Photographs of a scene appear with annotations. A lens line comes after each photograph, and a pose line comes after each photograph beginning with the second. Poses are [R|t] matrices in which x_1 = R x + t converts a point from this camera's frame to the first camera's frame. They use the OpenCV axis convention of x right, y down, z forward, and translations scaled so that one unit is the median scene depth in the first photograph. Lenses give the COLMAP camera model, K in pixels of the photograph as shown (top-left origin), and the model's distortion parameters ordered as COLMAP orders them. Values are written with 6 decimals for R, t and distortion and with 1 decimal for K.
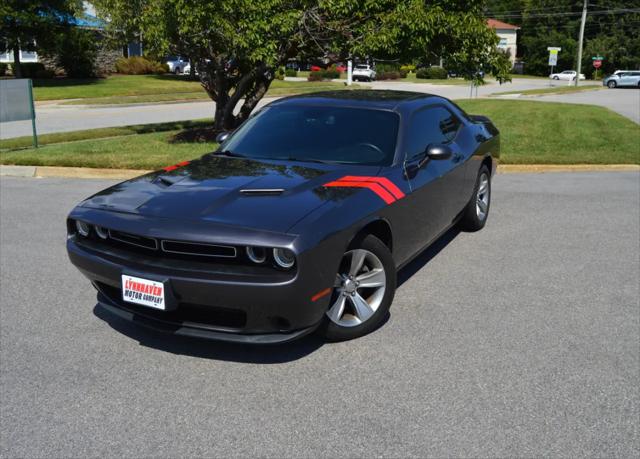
lens RADIAL K [[641.4, 0, 347.4], [0, 641.4, 228.4], [0, 0, 1]] dist [-0.078999, 0.020761]
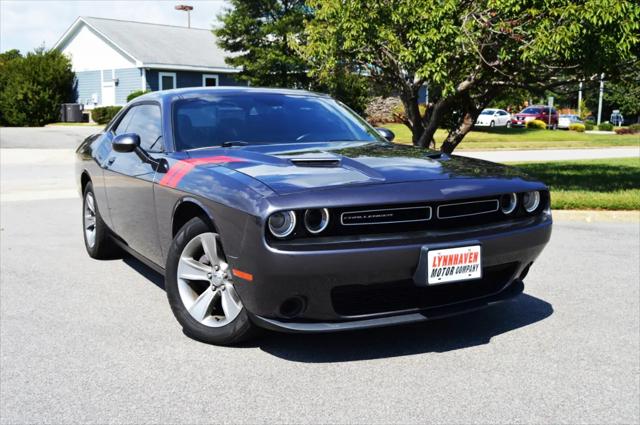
lens RADIAL K [[739.3, 0, 320.0], [0, 739.3, 212.5], [0, 0, 1]] dist [-0.044913, -0.035267]
pose [[0.882836, 0.052126, -0.466780, 0.204084], [-0.113042, 0.988190, -0.103448, 0.029886], [0.455875, 0.144093, 0.878302, 0.109691]]
